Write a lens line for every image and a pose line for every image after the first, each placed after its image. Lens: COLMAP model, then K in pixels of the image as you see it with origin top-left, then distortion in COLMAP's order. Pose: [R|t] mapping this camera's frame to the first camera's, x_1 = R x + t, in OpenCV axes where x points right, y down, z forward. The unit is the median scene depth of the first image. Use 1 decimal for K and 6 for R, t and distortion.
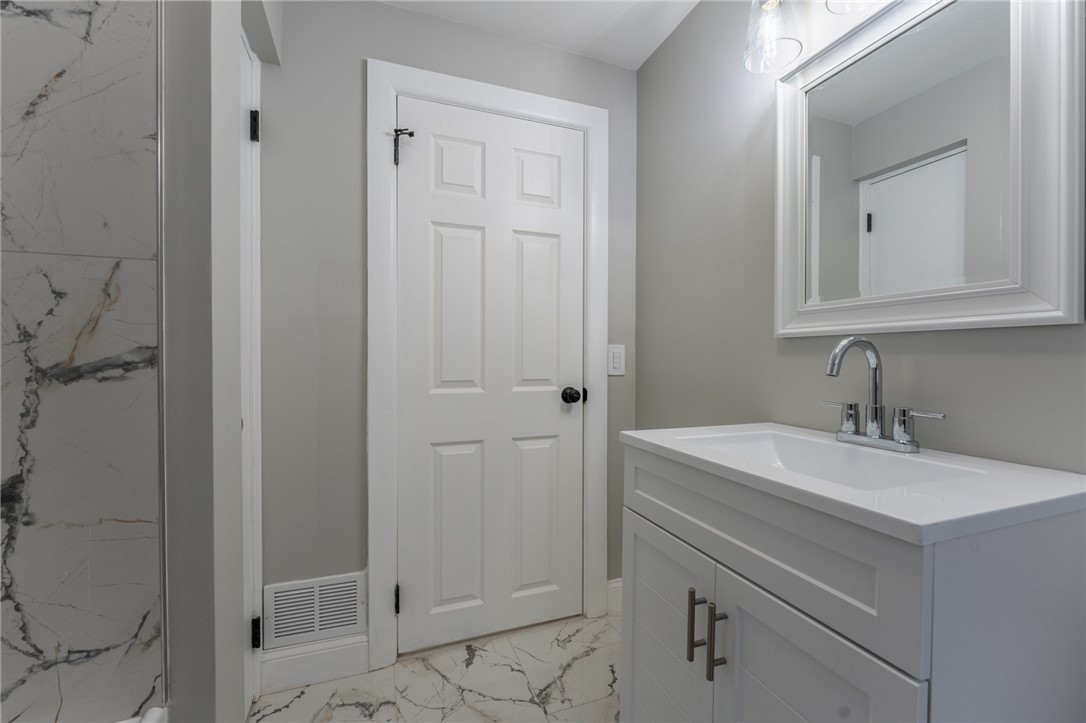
lens RADIAL K [[439.7, 0, 543.8], [0, 439.7, 364.3], [0, 0, 1]] dist [-0.007116, 0.000493]
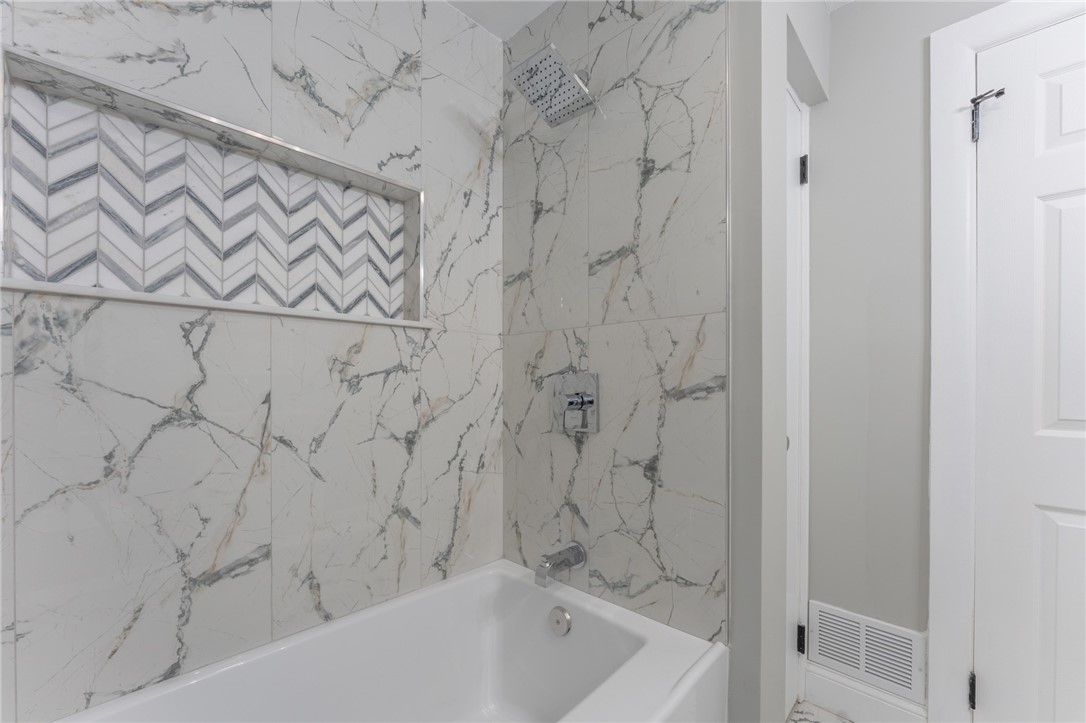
lens RADIAL K [[439.7, 0, 543.8], [0, 439.7, 364.3], [0, 0, 1]] dist [-0.007116, 0.000493]
pose [[0.424551, -0.034587, -0.904743, 0.085215], [-0.019108, 0.998705, -0.047146, -0.000846], [0.905202, 0.037304, 0.423341, -0.068108]]
